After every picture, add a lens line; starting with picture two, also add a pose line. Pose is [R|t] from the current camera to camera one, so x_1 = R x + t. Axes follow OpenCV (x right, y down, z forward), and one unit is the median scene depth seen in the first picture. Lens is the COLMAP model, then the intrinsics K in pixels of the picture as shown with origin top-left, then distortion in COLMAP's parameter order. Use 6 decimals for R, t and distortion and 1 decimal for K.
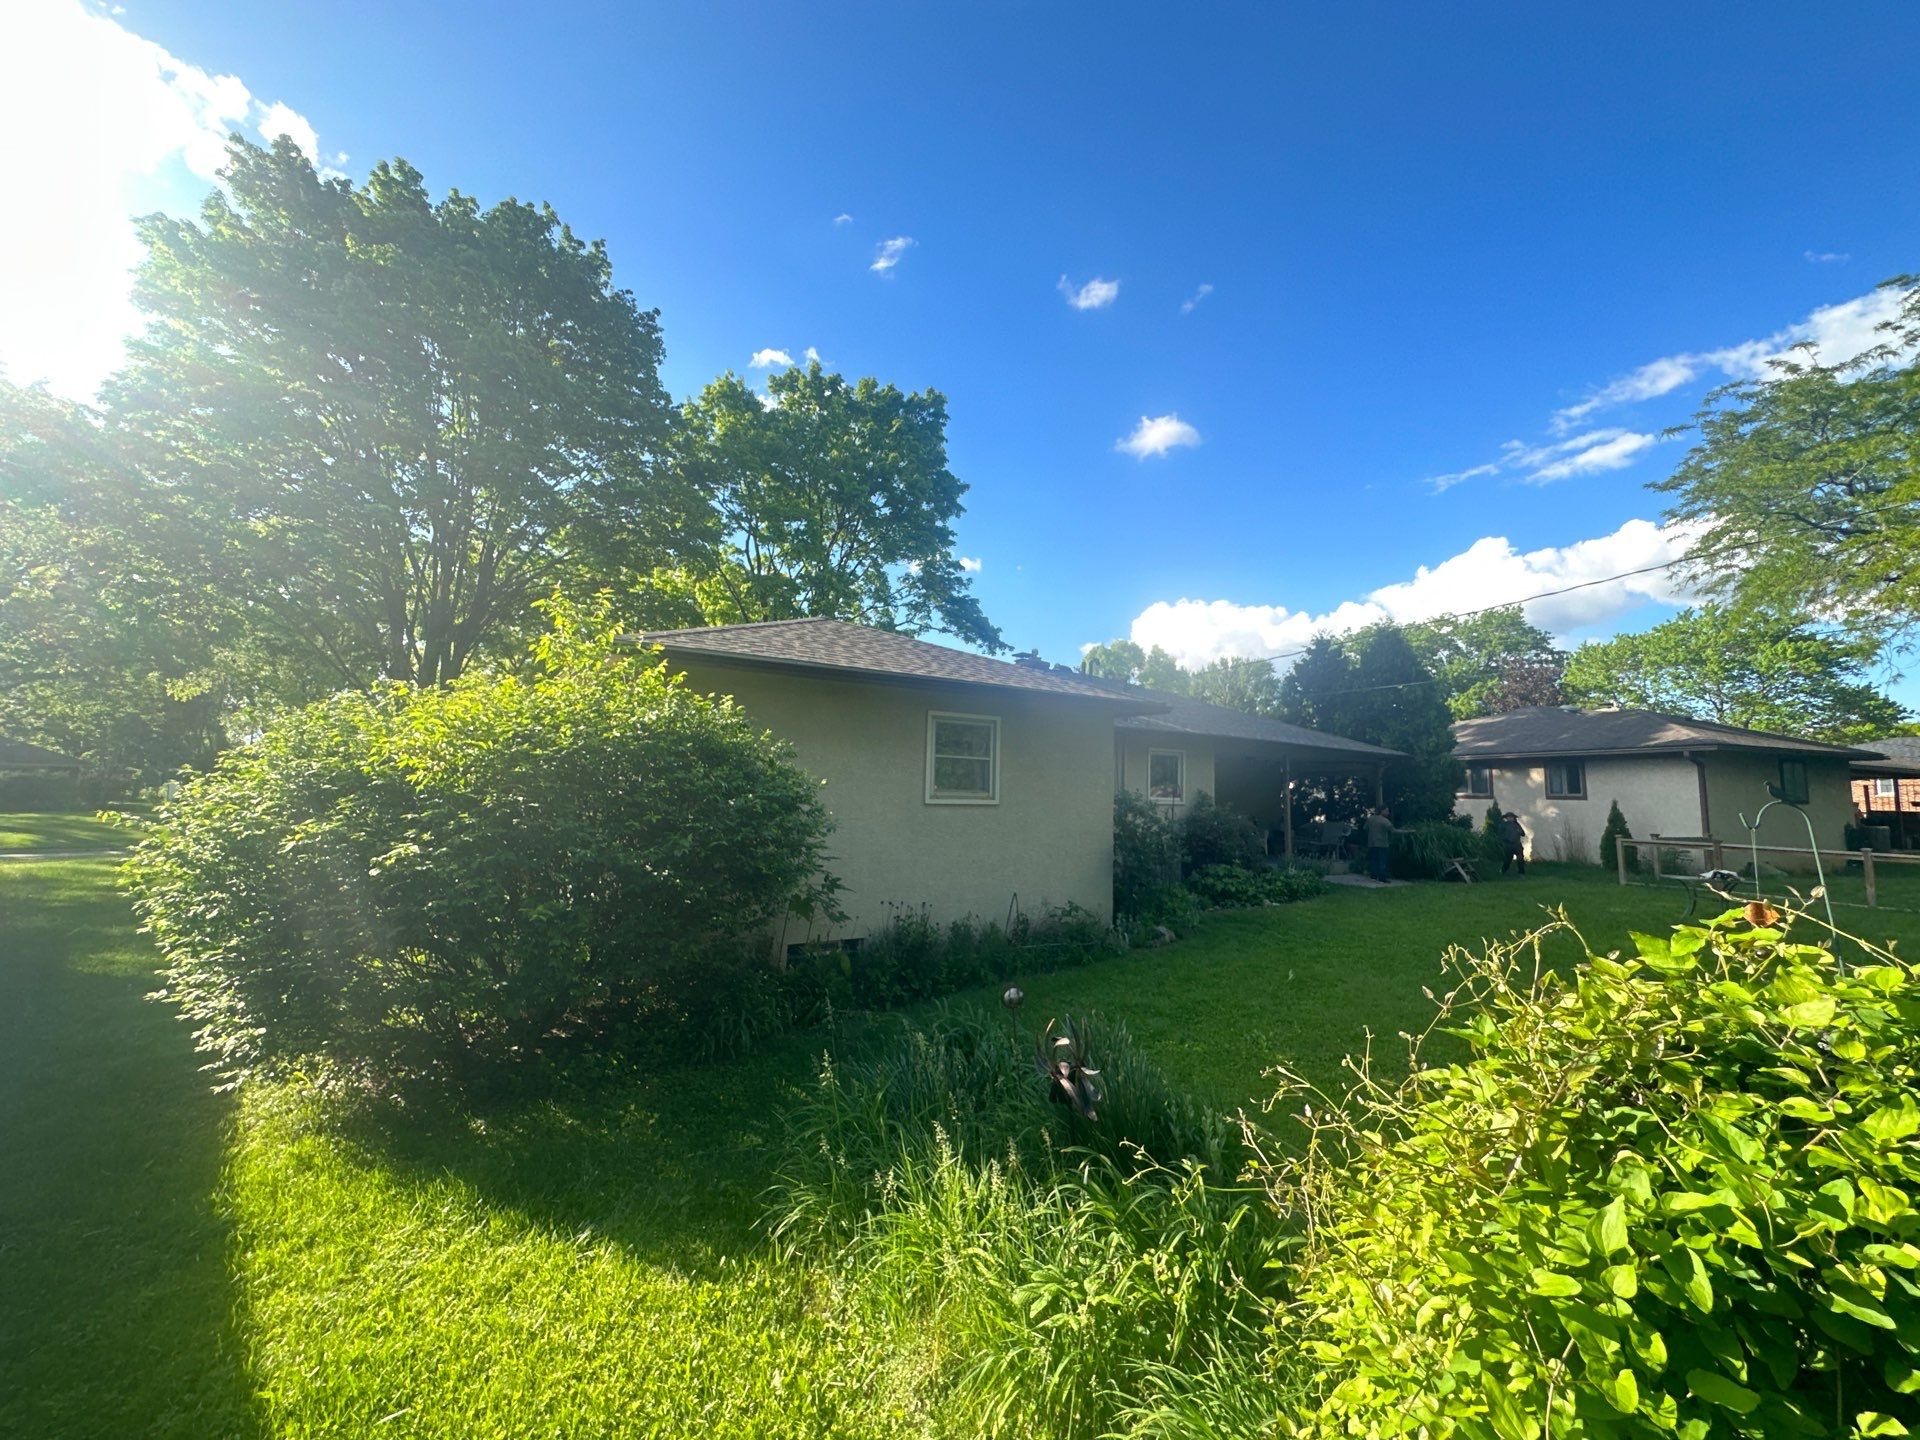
lens RADIAL K [[765.5, 0, 956.4], [0, 765.5, 716.9], [0, 0, 1]] dist [-0.001472, -0.000996]
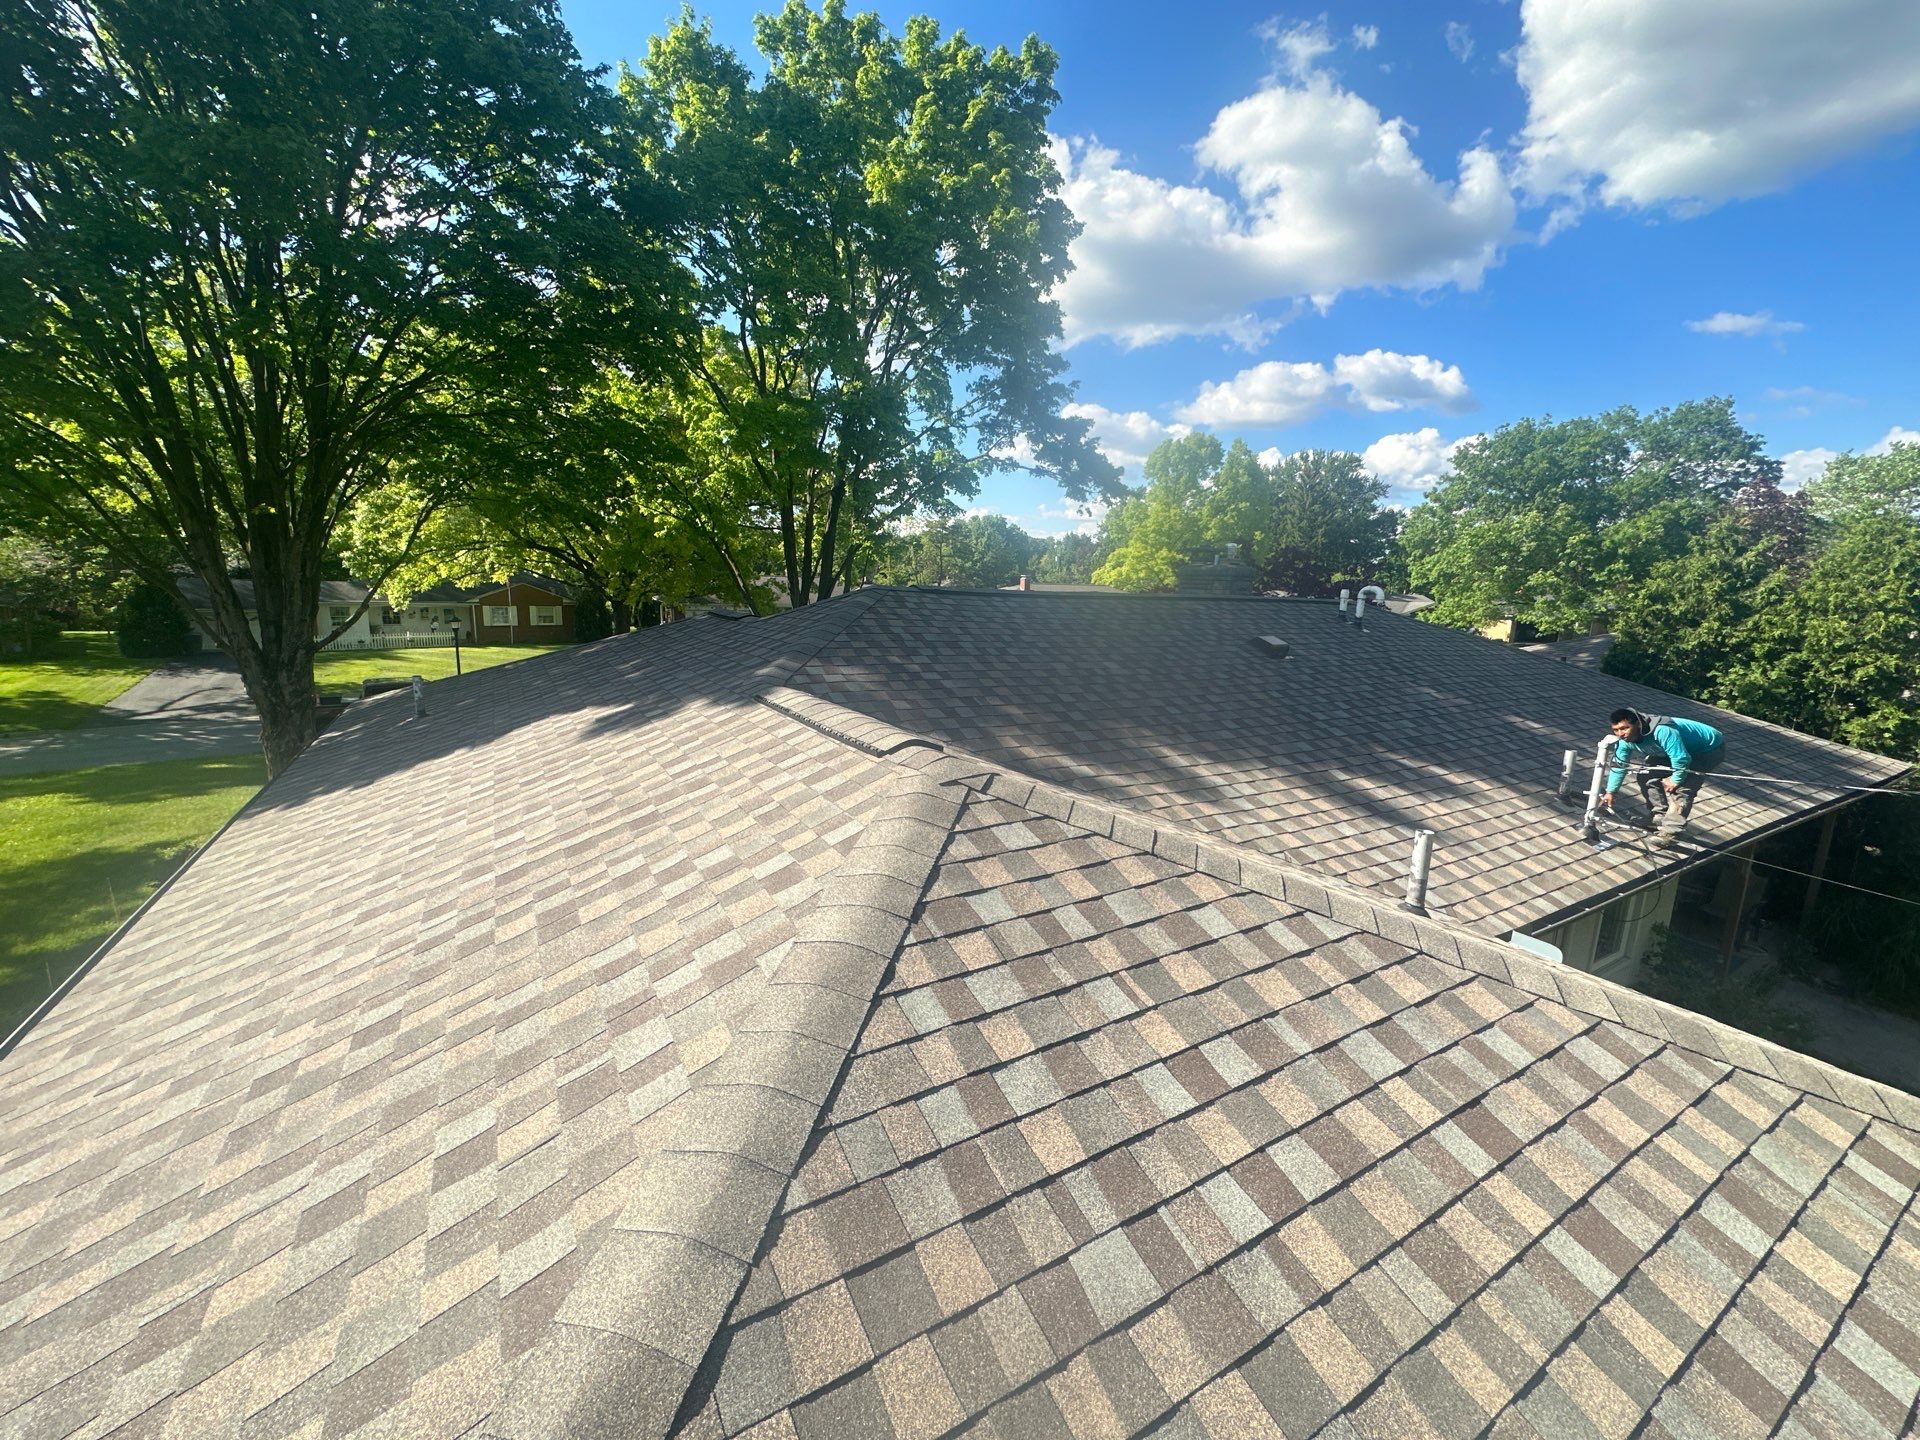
lens RADIAL K [[765.5, 0, 956.4], [0, 765.5, 716.9], [0, 0, 1]] dist [-0.001472, -0.000996]
pose [[0.998684, 0.021444, -0.046598, -0.053732], [-0.008277, 0.963888, 0.266178, -0.086930], [0.050624, -0.265442, 0.962797, 0.301531]]
